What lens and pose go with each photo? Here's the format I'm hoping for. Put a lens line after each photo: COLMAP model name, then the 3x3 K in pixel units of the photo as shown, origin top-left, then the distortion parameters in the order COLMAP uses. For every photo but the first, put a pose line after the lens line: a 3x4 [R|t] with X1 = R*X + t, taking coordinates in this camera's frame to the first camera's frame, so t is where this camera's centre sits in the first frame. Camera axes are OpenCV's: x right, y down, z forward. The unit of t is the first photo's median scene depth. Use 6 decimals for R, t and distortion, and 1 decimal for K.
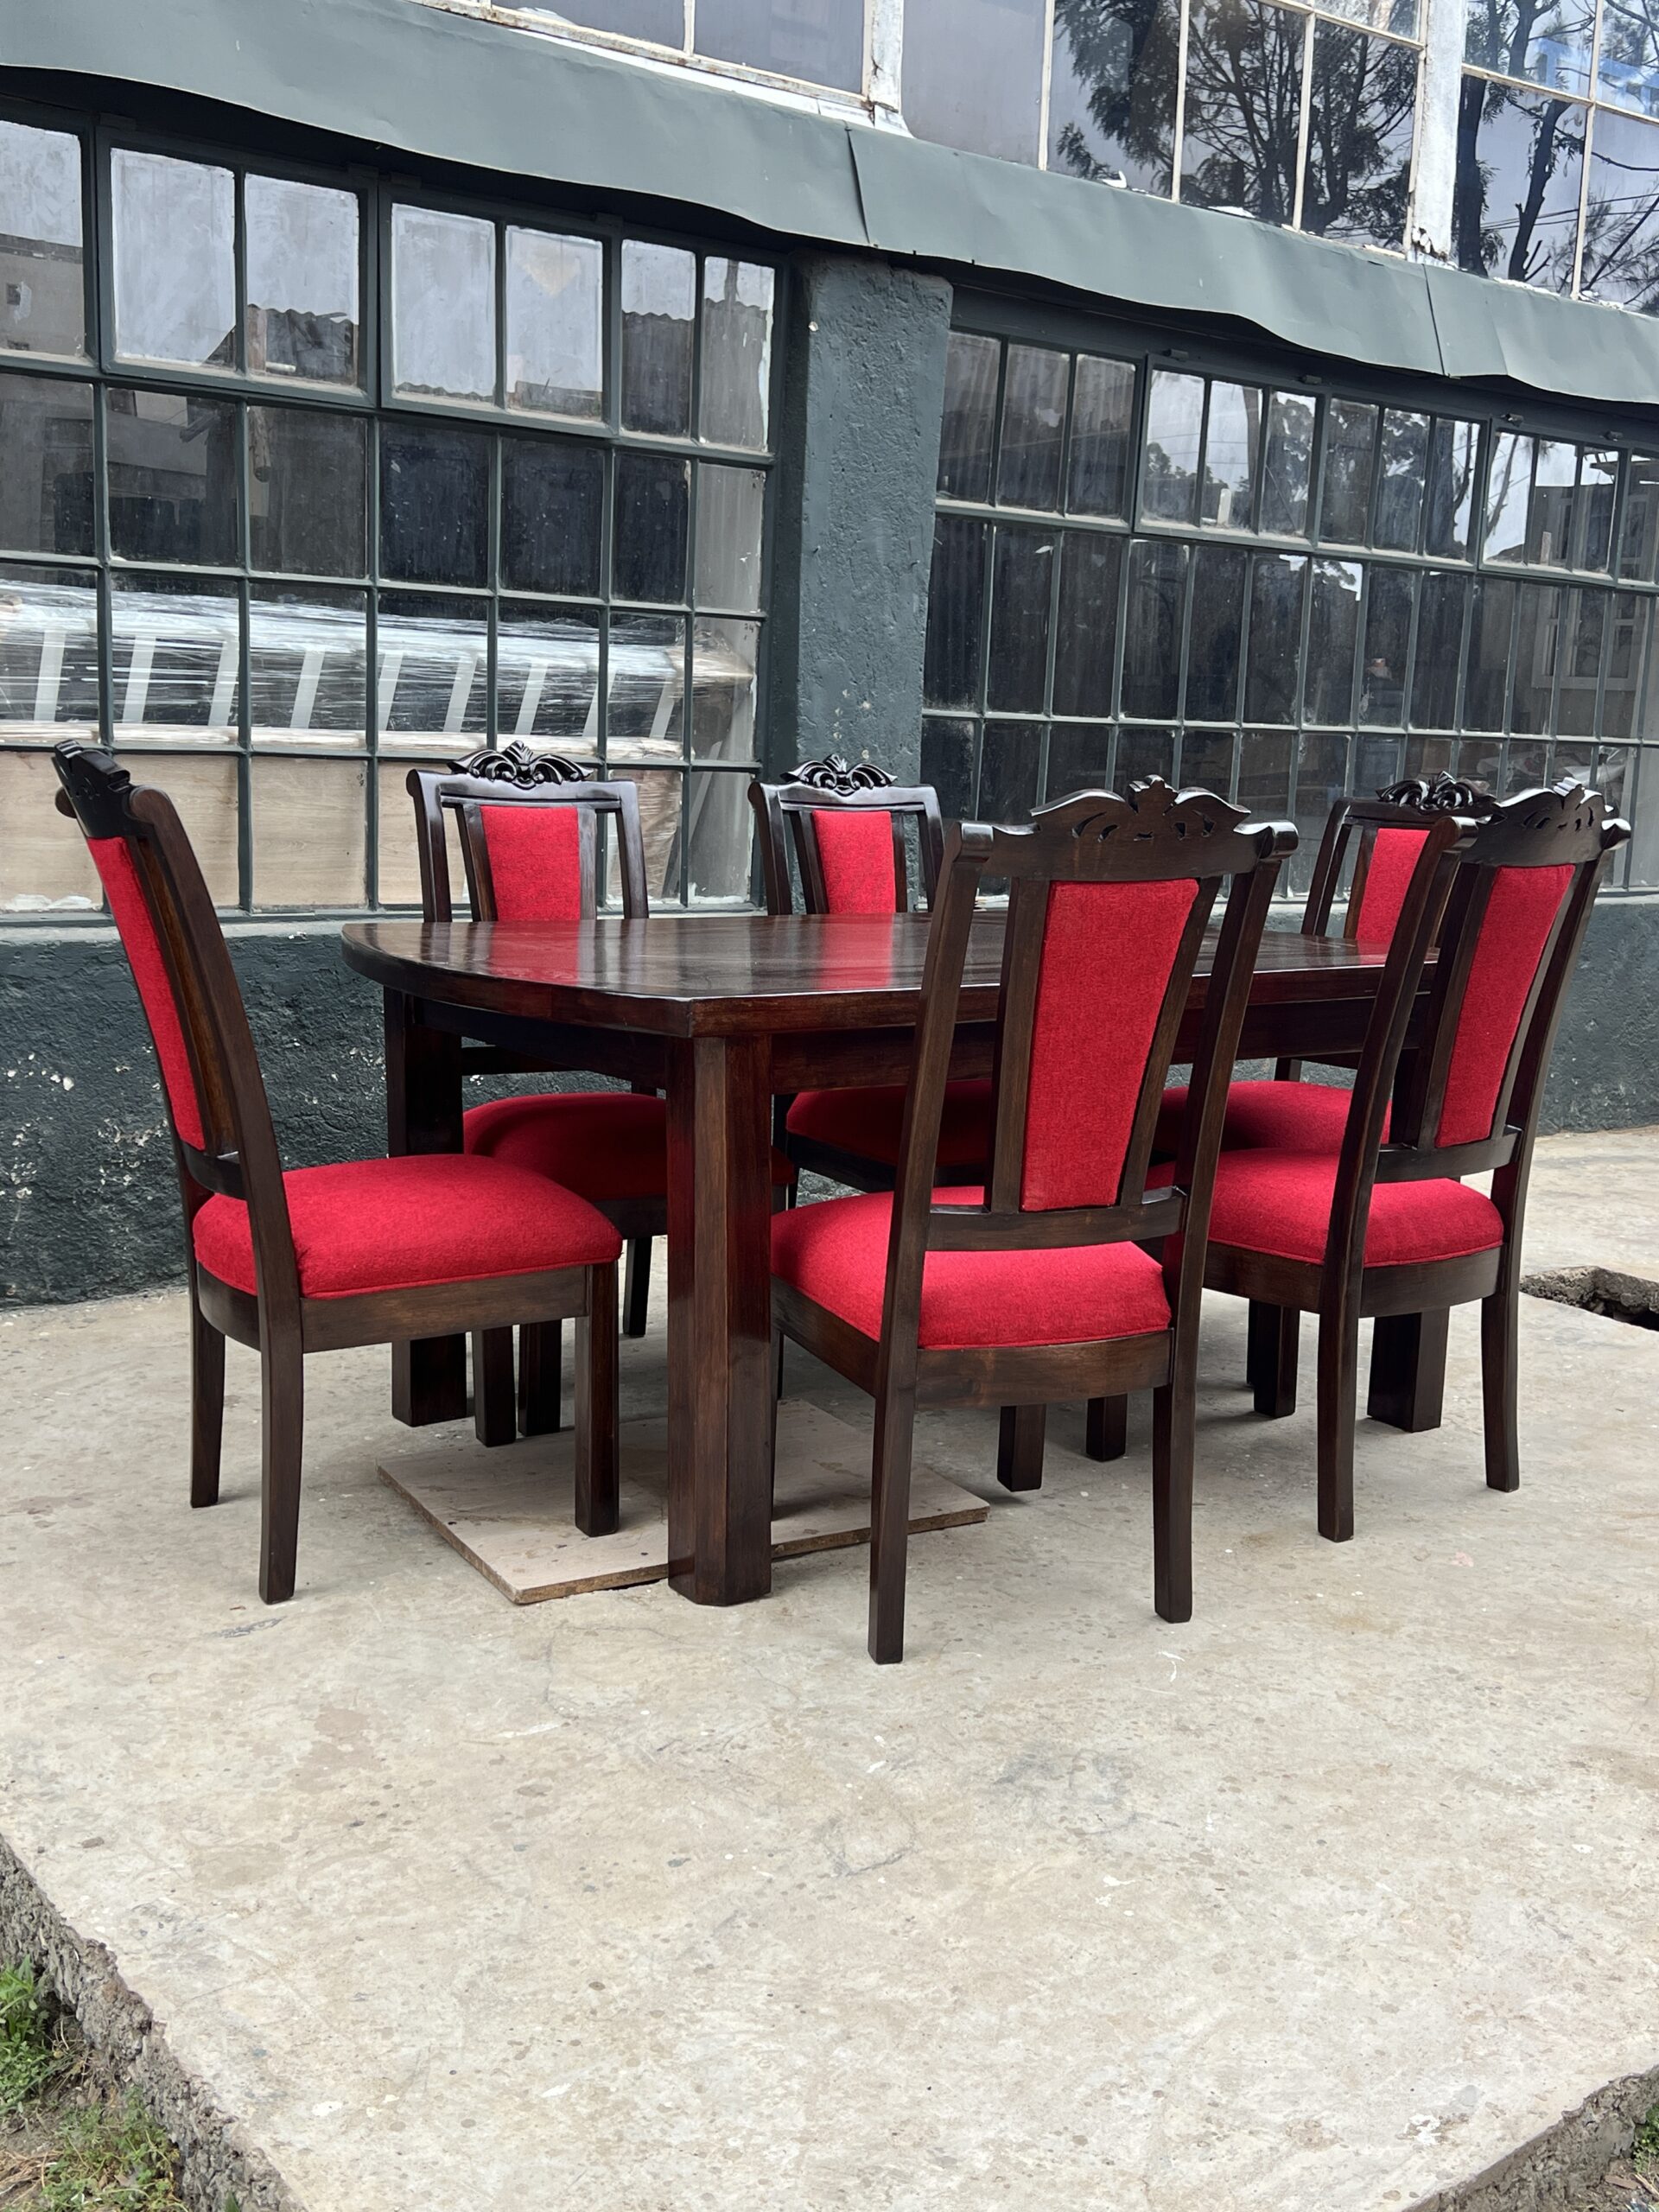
lens RADIAL K [[2174.2, 0, 797.2], [0, 2174.2, 1115.1], [0, 0, 1]] dist [0.022396, 0.000000]
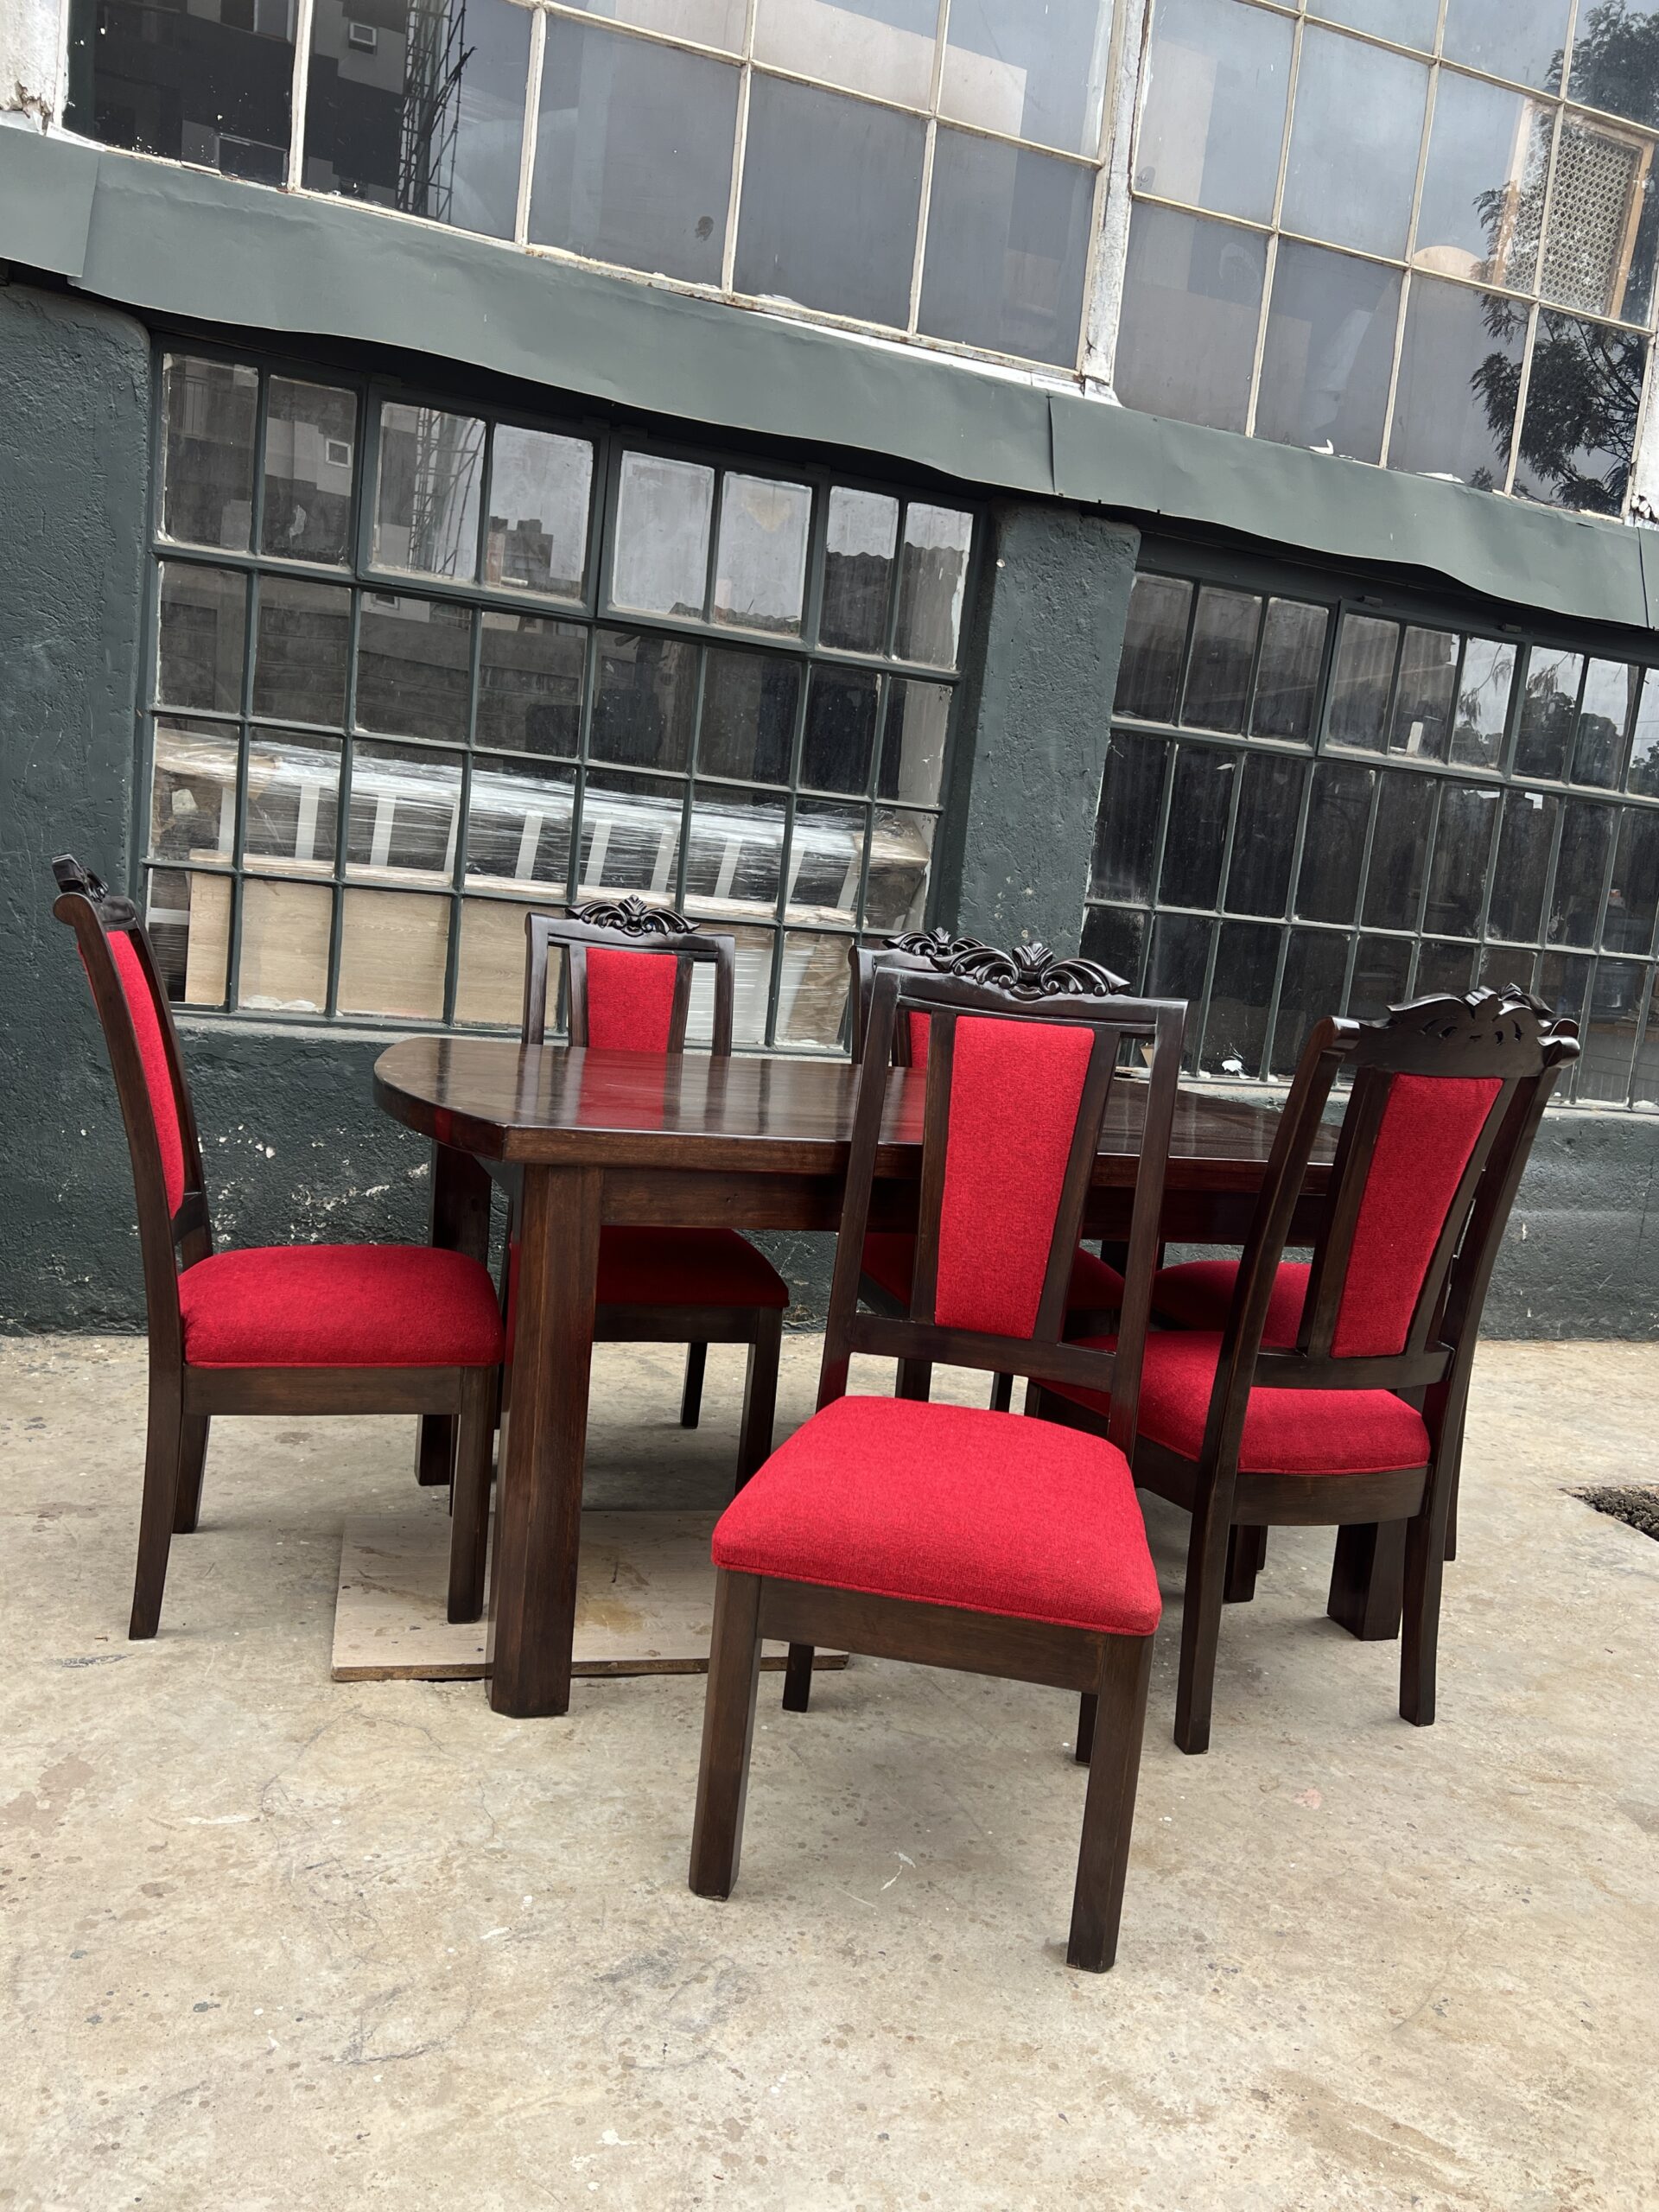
lens RADIAL K [[1688.4, 0, 823.4], [0, 1688.4, 1099.0], [0, 0, 1]] dist [0.042792, -0.049904]
pose [[0.964430, 0.091911, -0.247847, 0.186650], [-0.109083, 0.992429, -0.056440, -0.023552], [0.240783, 0.081468, 0.967154, 0.154885]]
